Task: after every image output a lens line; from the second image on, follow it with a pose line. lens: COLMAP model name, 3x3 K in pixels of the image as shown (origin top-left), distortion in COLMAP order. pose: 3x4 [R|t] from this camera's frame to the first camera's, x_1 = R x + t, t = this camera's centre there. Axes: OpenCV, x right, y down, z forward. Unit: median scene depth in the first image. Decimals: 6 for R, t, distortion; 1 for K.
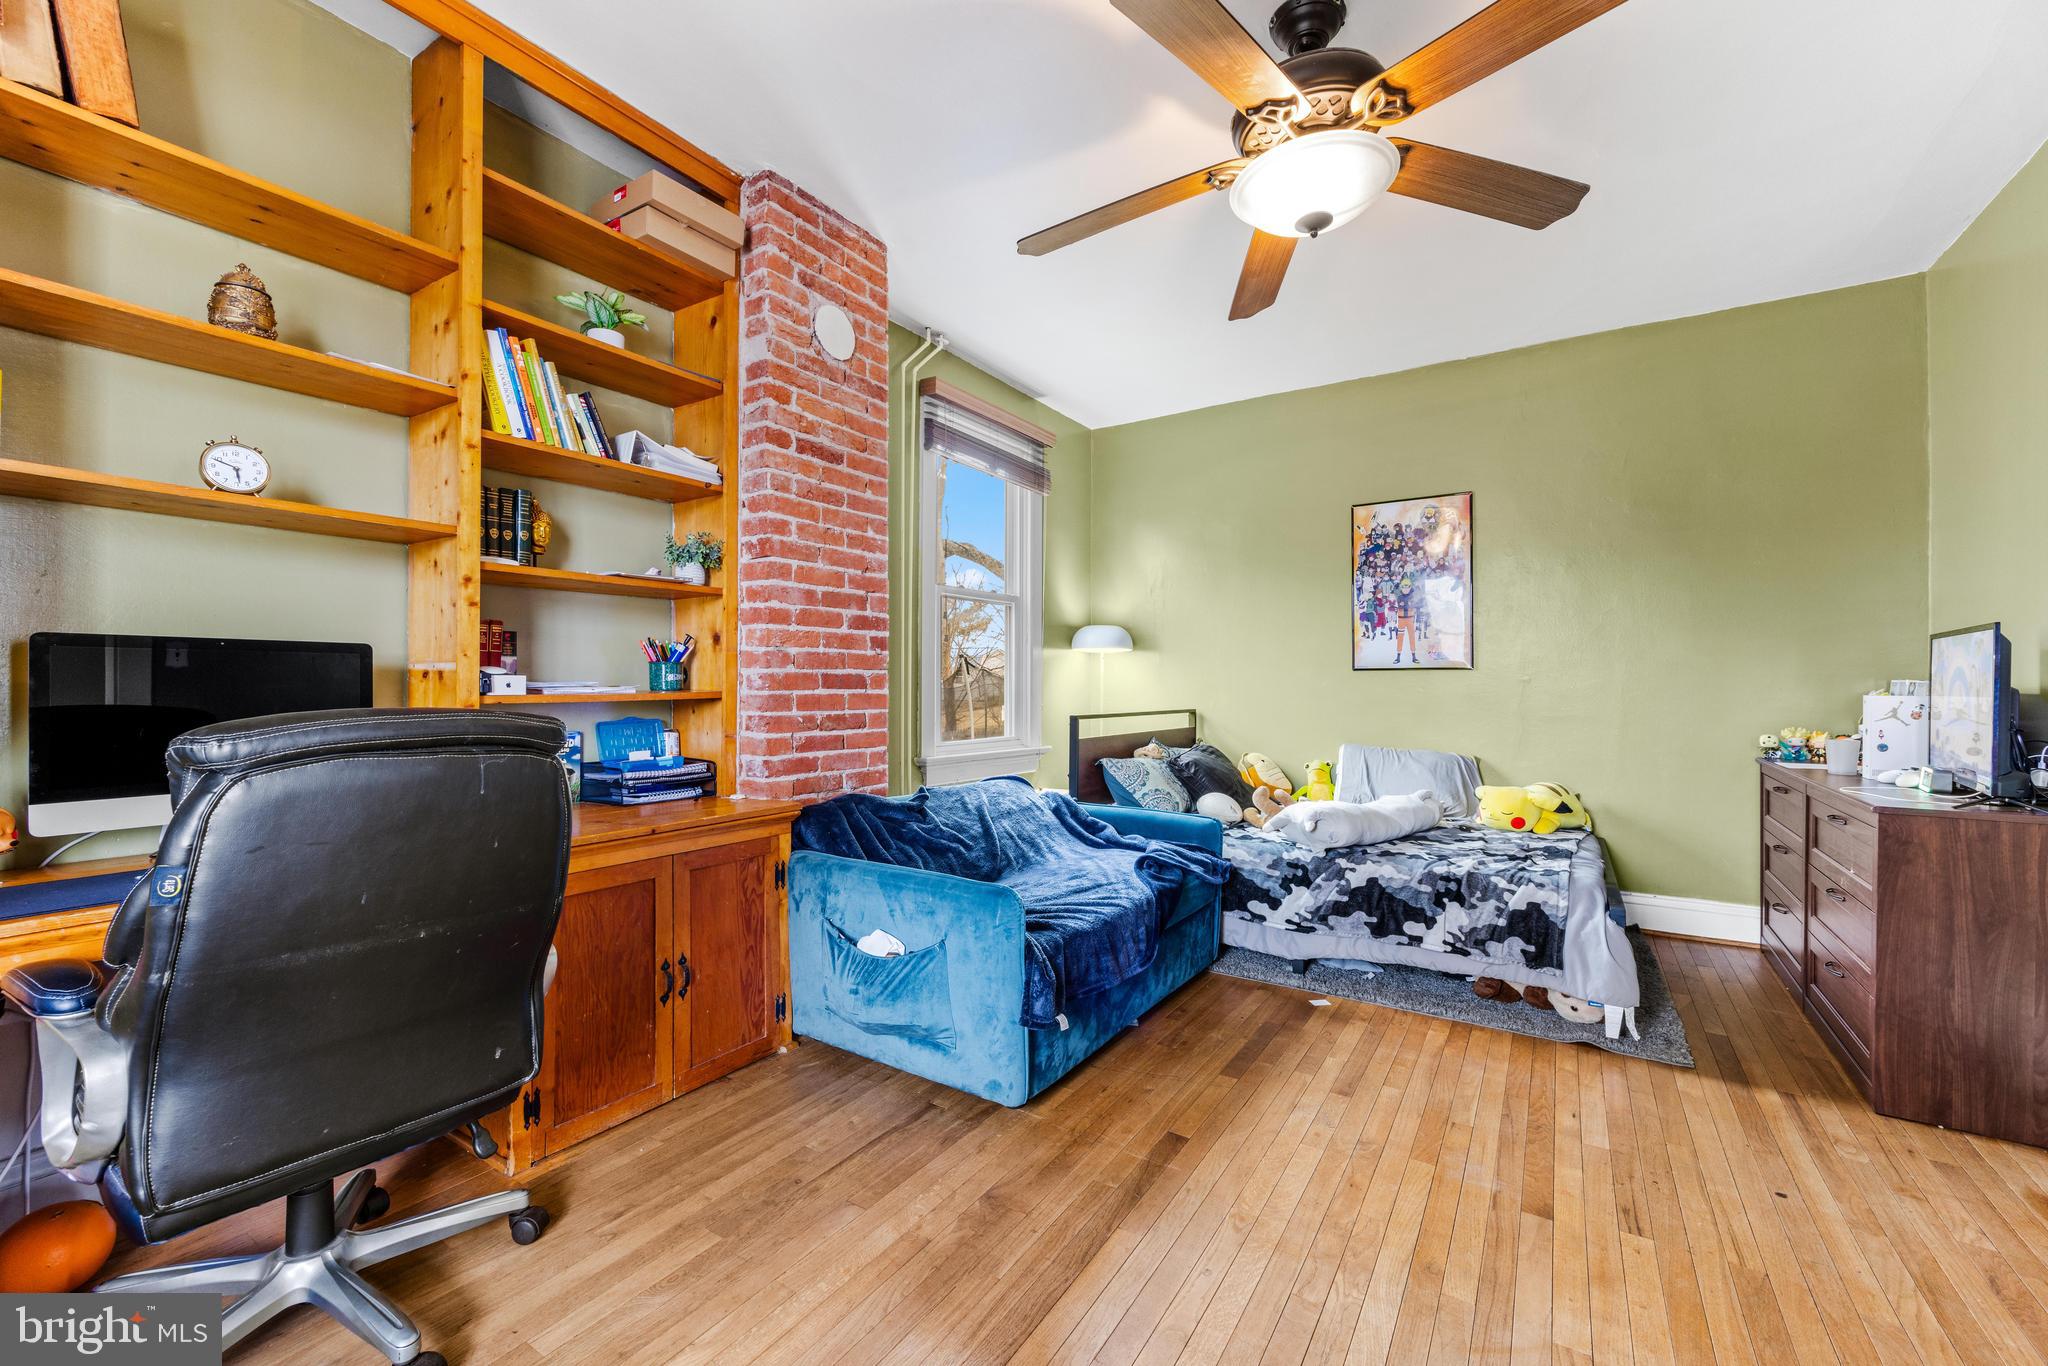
lens RADIAL K [[829.0, 0, 1018.0], [0, 829.0, 685.7], [0, 0, 1]] dist [-0.003529, 0.000971]
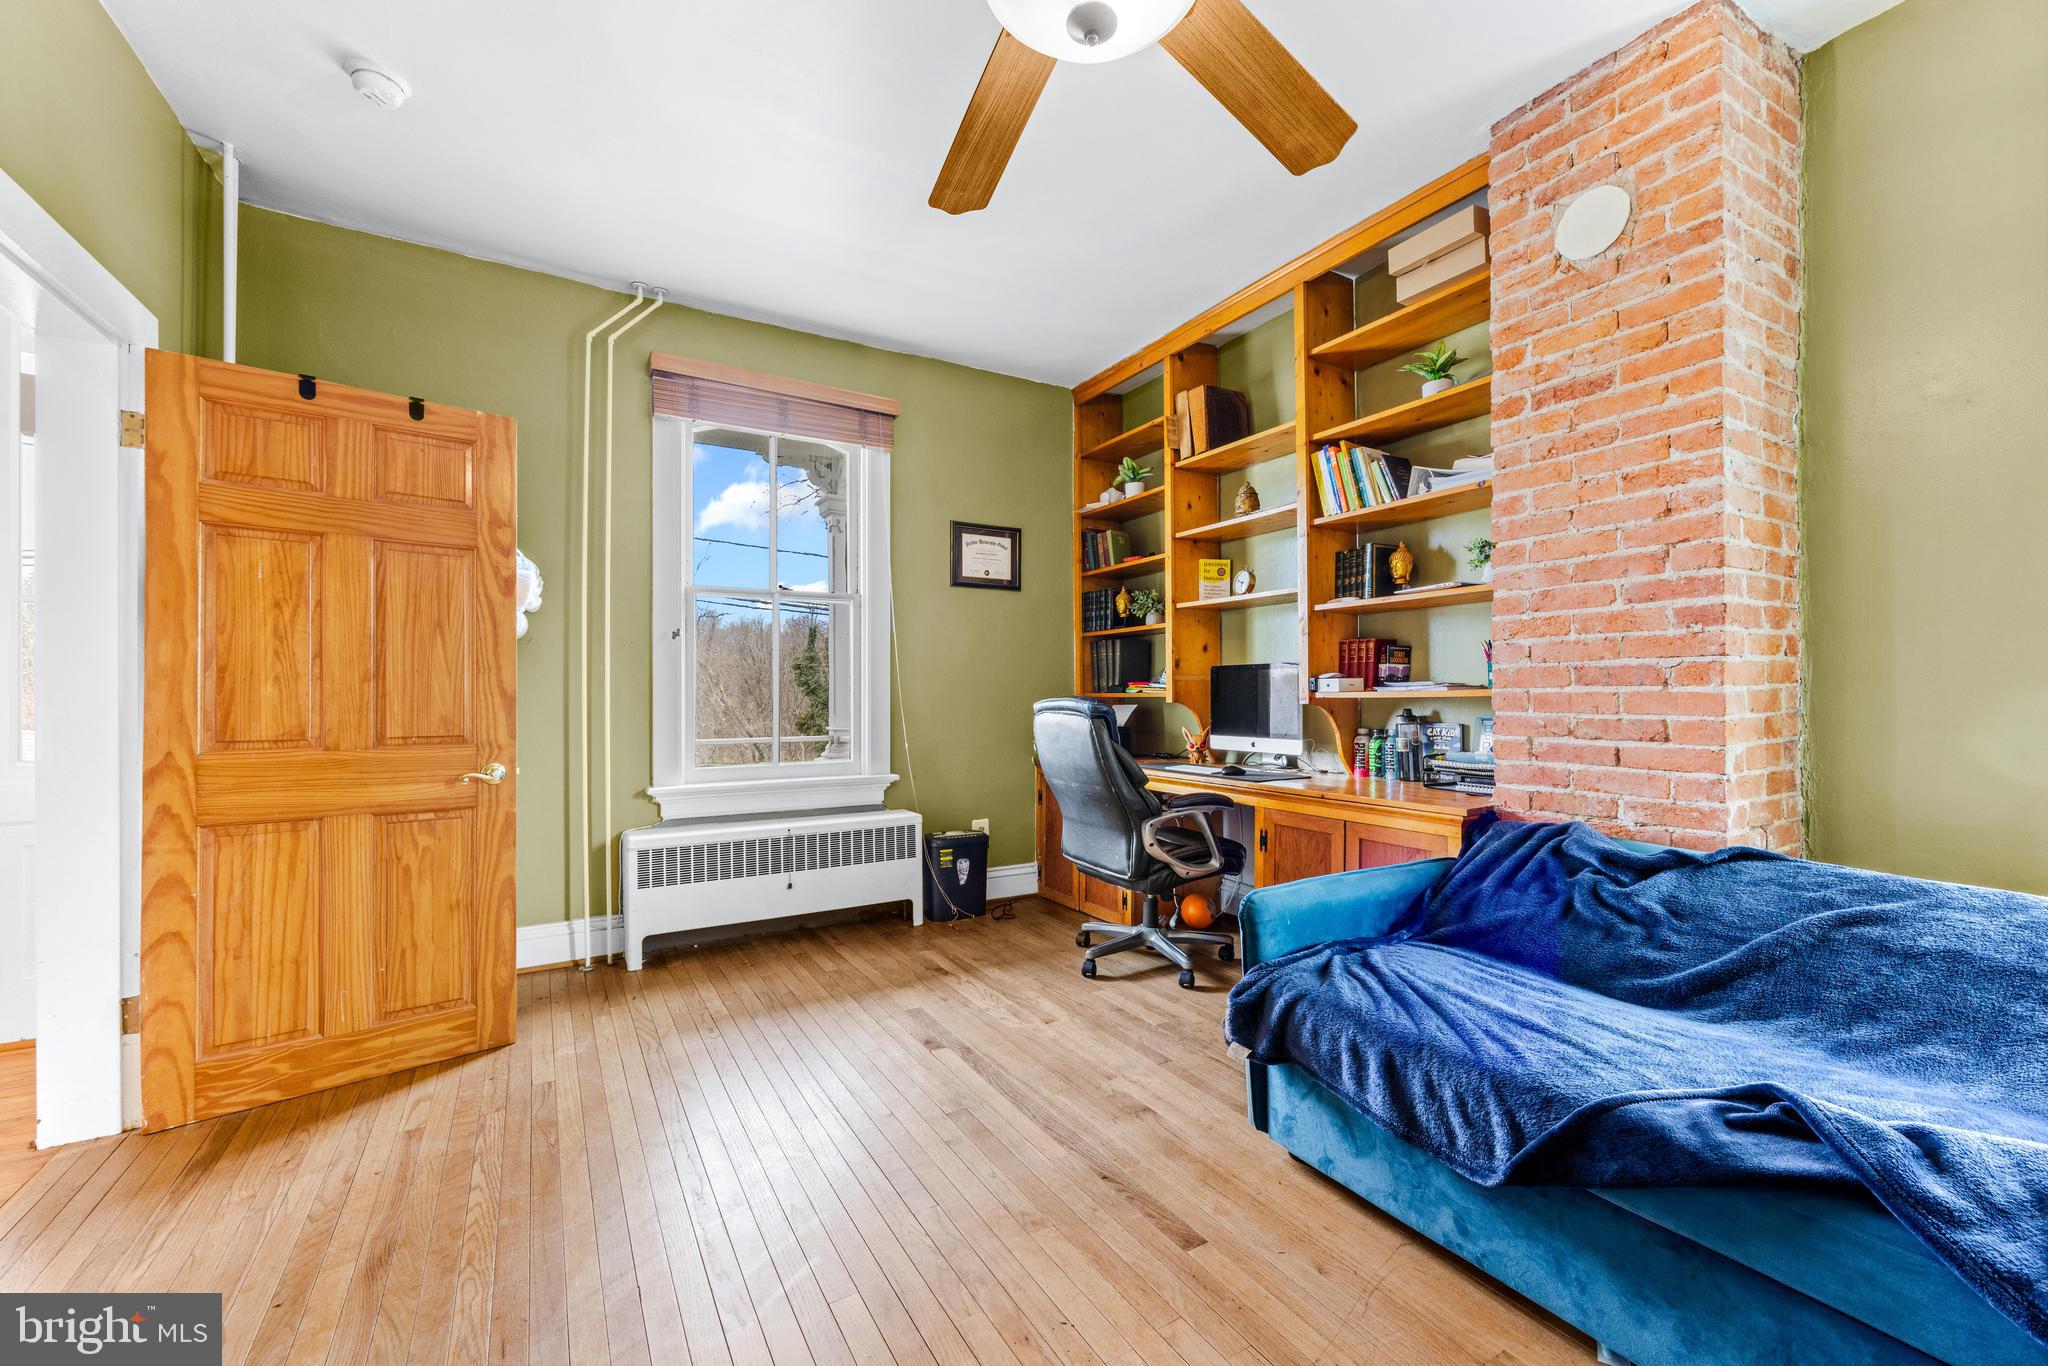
lens RADIAL K [[829.0, 0, 1022.7], [0, 829.0, 691.2], [0, 0, 1]] dist [-0.003529, 0.000971]
pose [[-0.449359, 0.000144, -0.893351, 0.755922], [0.005327, 0.999983, -0.002518, 0.008358], [0.893335, -0.005890, -0.449352, 0.935003]]
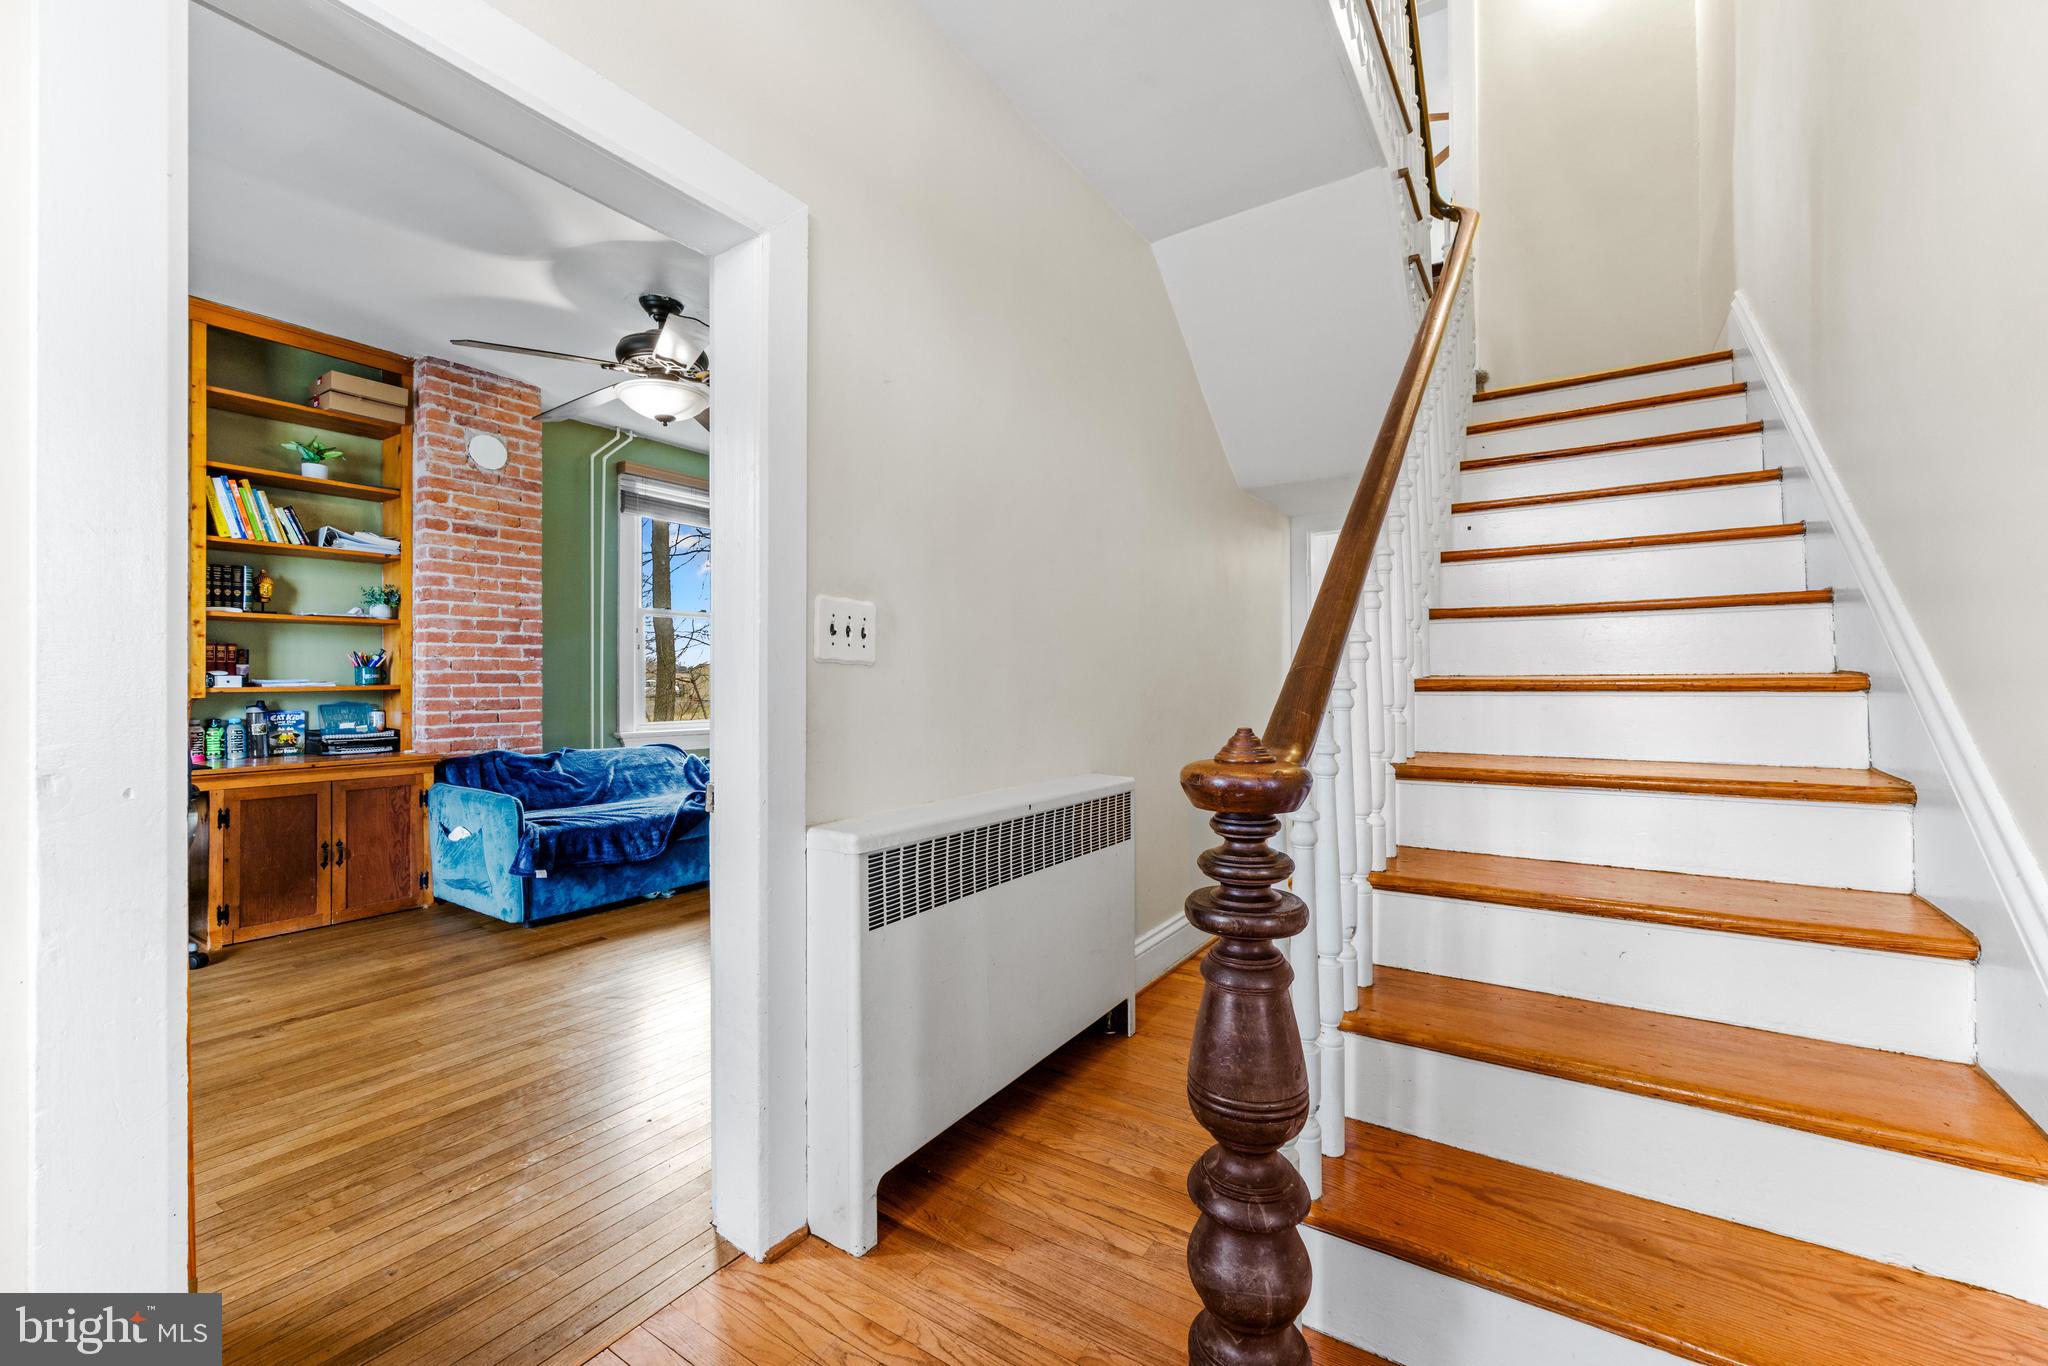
lens RADIAL K [[829.0, 0, 1025.6], [0, 829.0, 678.8], [0, 0, 1]] dist [-0.003529, 0.000971]
pose [[0.999963, -0.005144, -0.006885, 0.845729], [0.005123, 0.999982, -0.003120, 0.005890], [0.006900, 0.003084, 0.999971, -0.570660]]
